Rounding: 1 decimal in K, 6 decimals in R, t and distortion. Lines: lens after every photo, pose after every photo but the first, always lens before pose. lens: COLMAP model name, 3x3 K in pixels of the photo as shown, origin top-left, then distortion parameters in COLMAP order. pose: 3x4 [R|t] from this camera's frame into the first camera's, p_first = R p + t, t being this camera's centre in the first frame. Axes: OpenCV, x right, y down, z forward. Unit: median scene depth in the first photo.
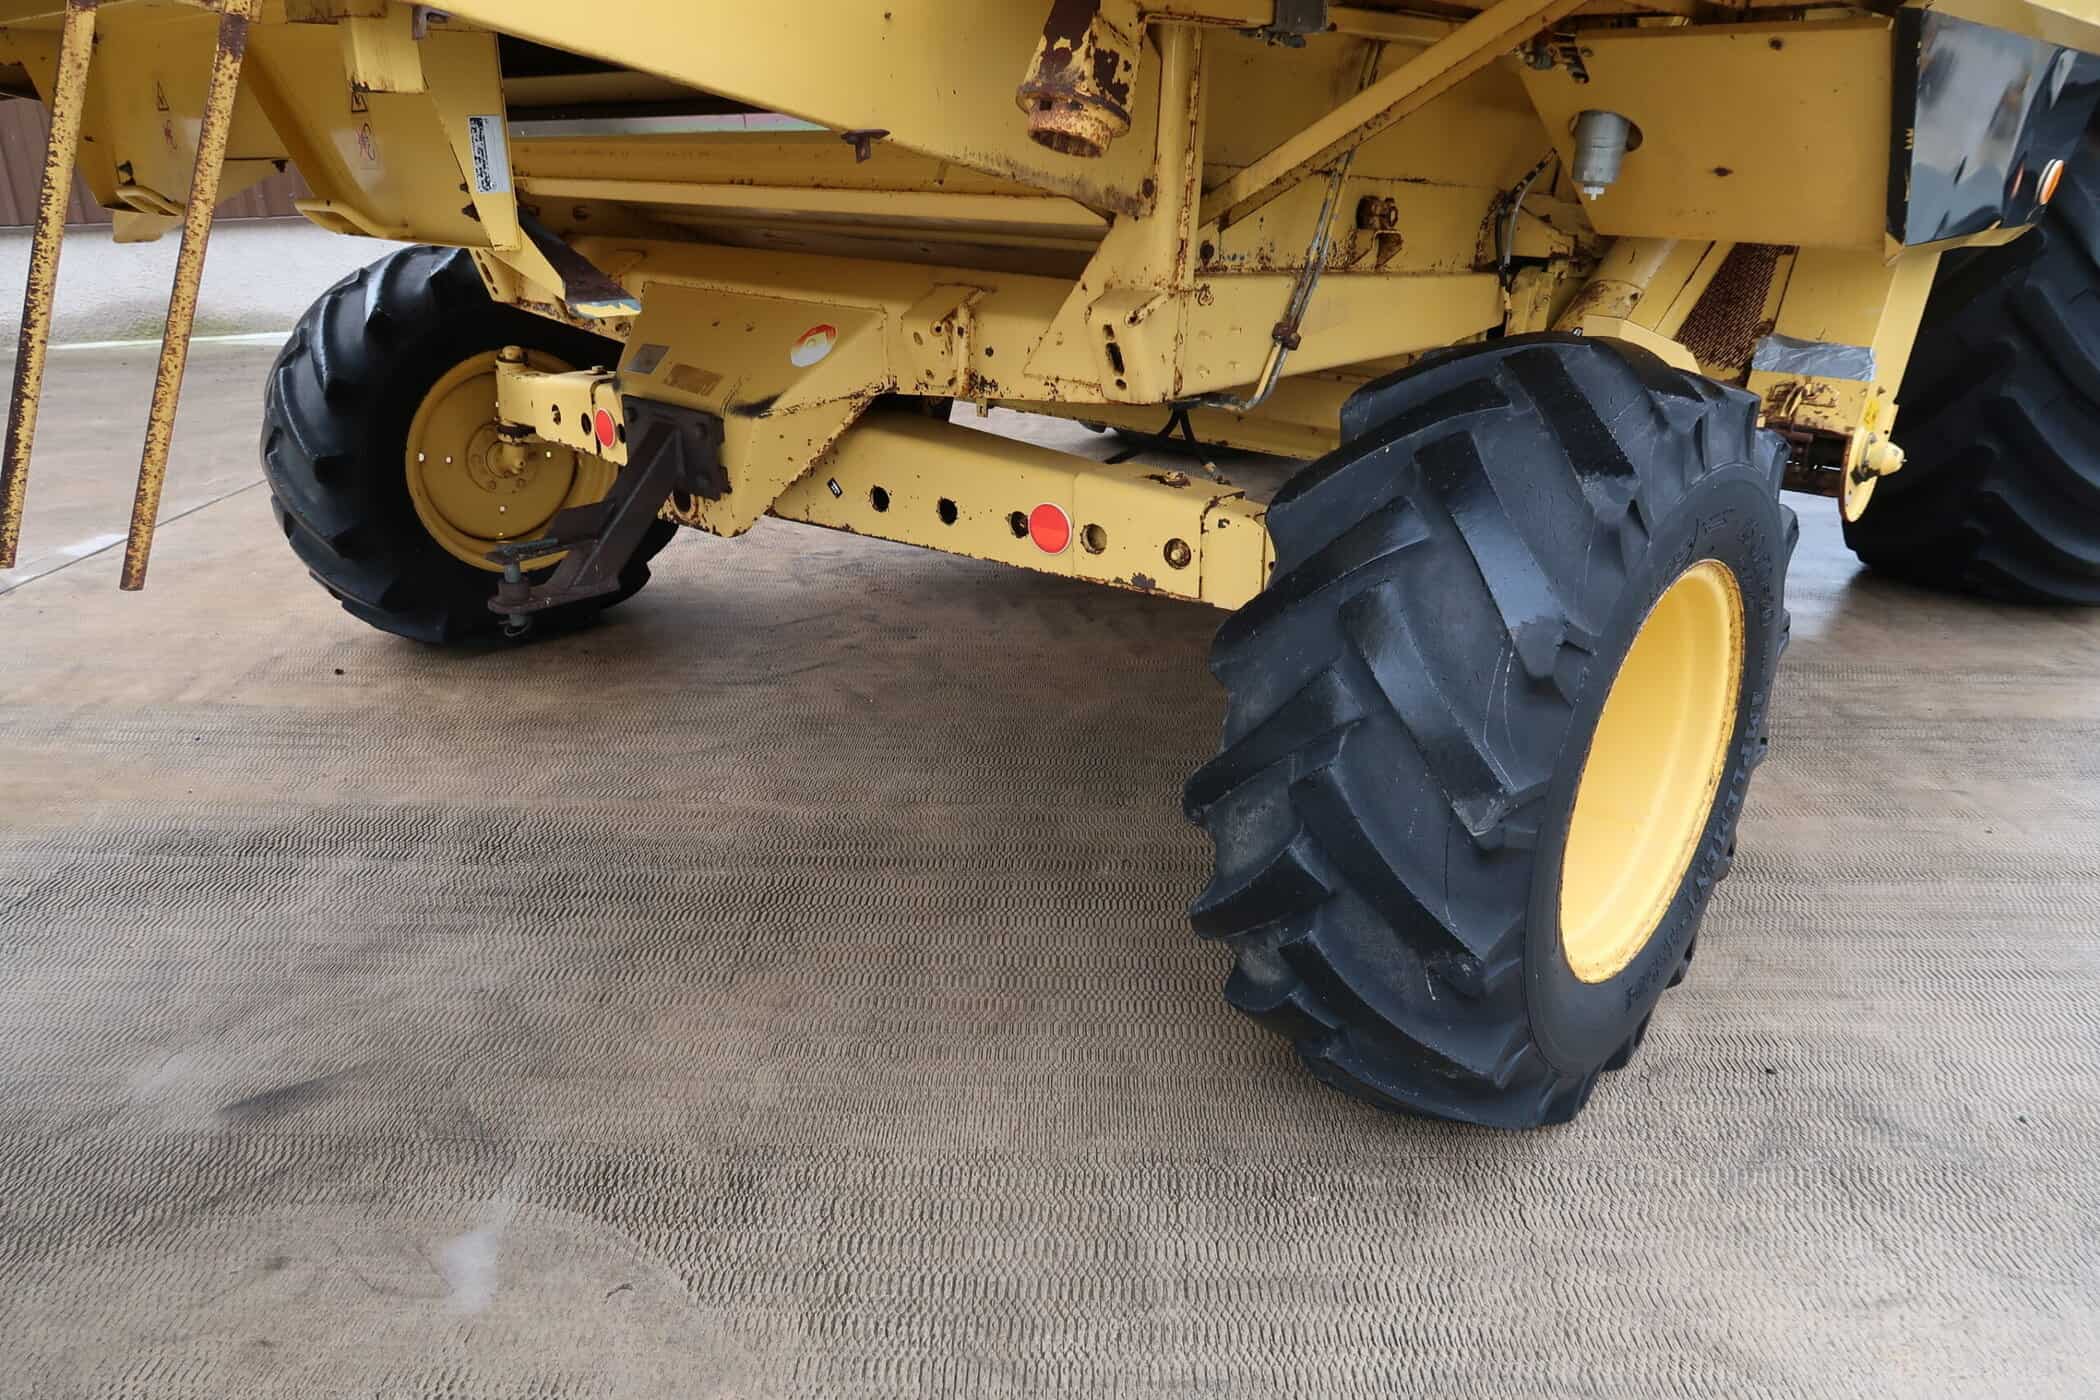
lens RADIAL K [[1440.5, 0, 1052.0], [0, 1440.5, 708.0], [0, 0, 1]] dist [-0.027659, 0.008239]
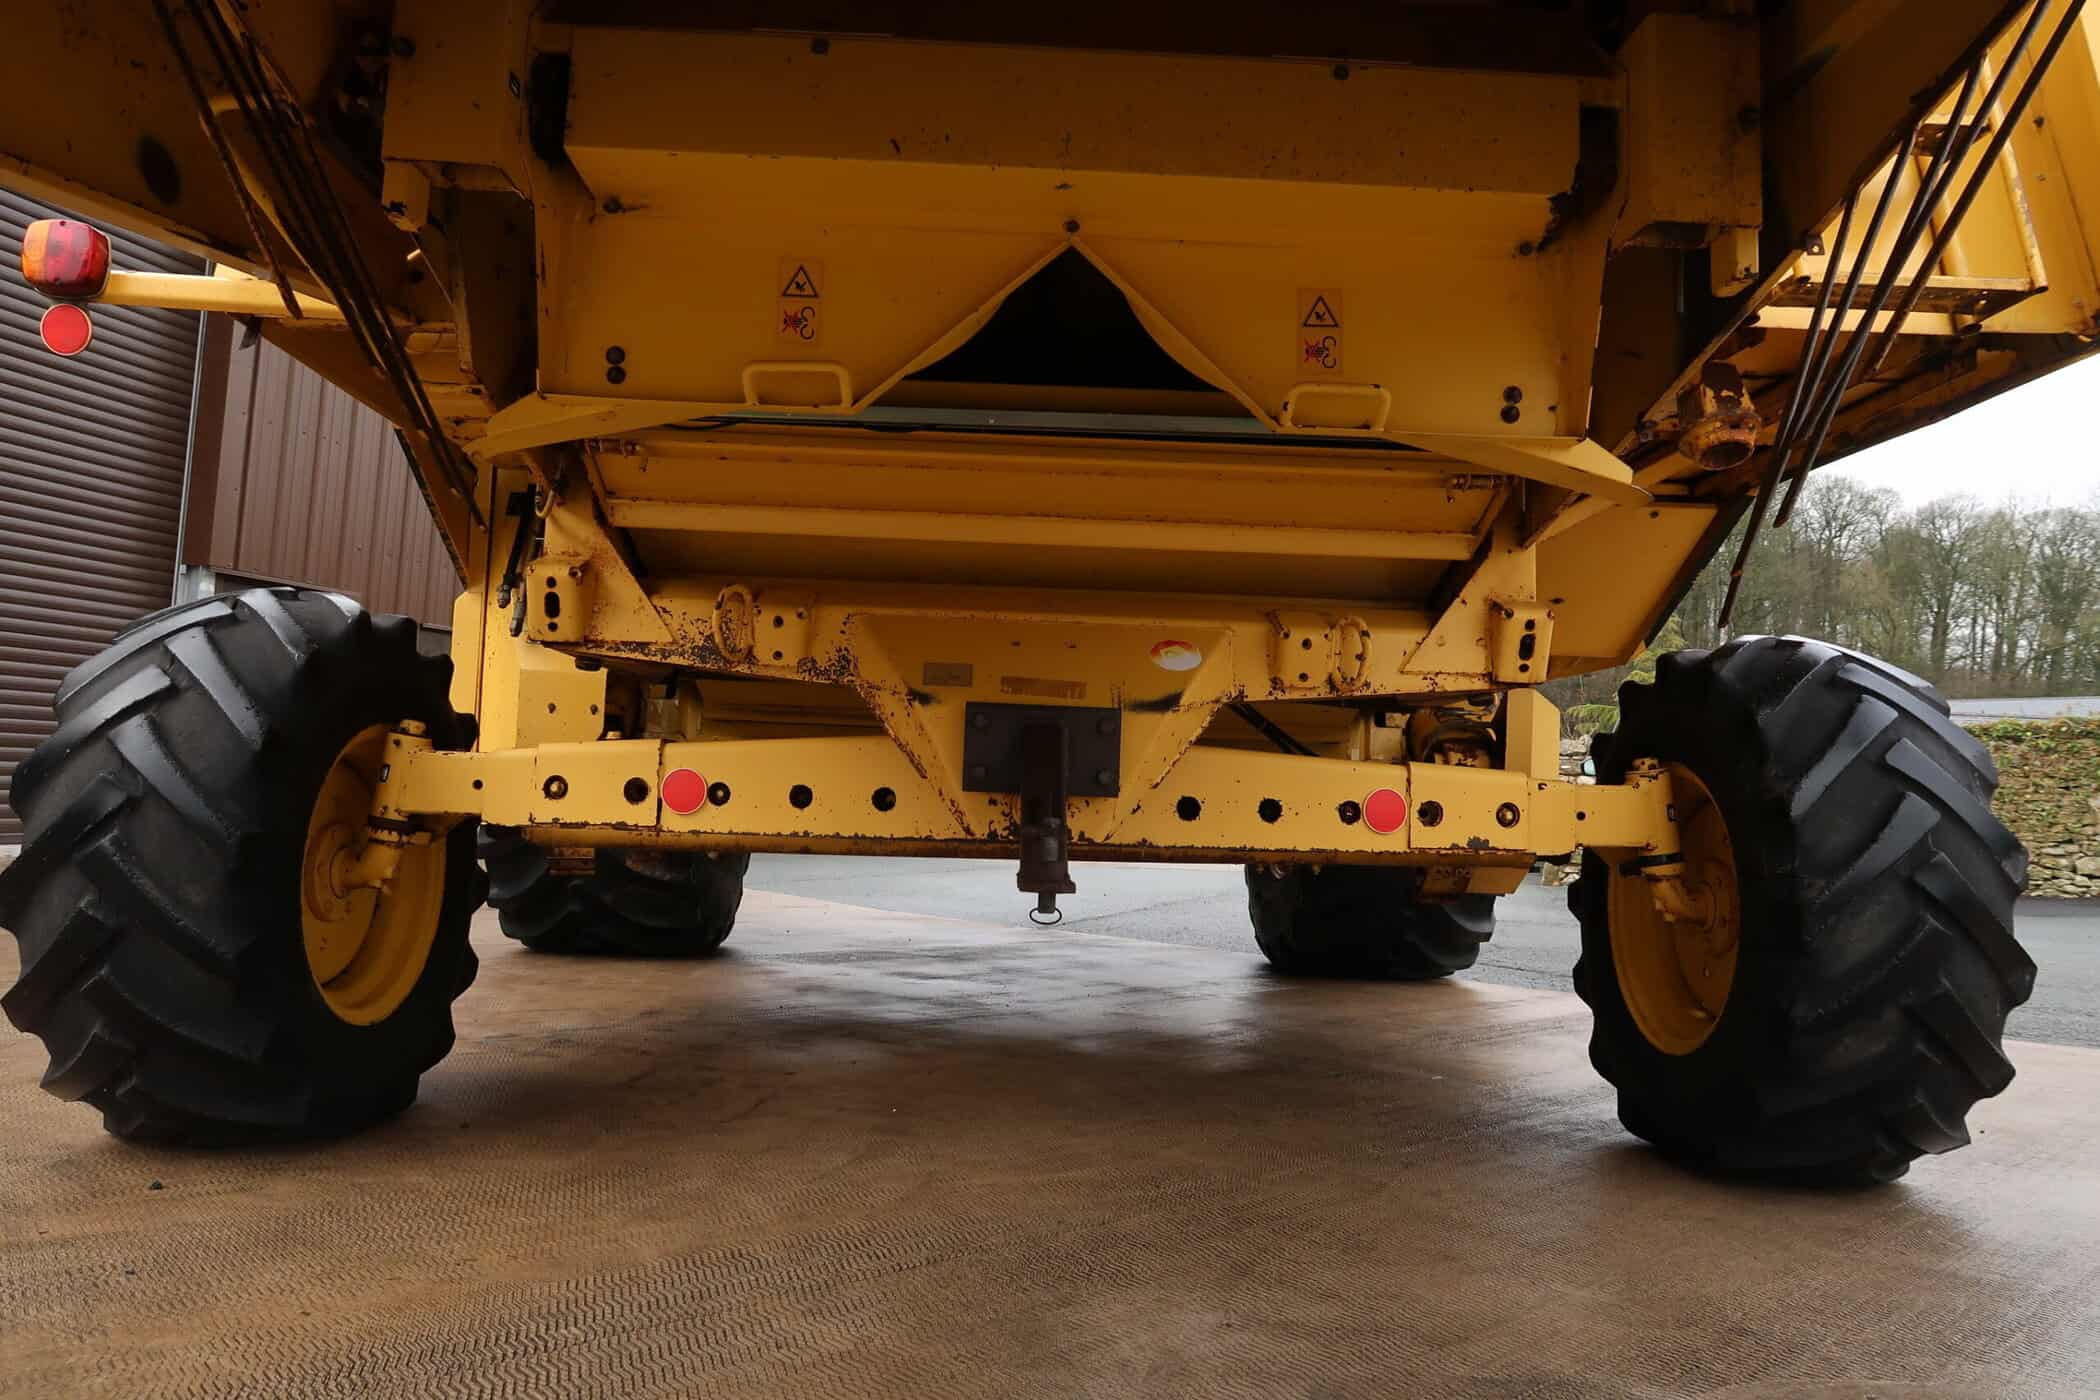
lens RADIAL K [[1440.5, 0, 1047.8], [0, 1440.5, 693.7], [0, 0, 1]] dist [-0.027659, 0.008239]
pose [[0.712599, 0.073413, 0.697720, -0.980074], [0.232842, 0.913393, -0.333914, 0.108849], [-0.661806, 0.400405, 0.633789, 0.397294]]
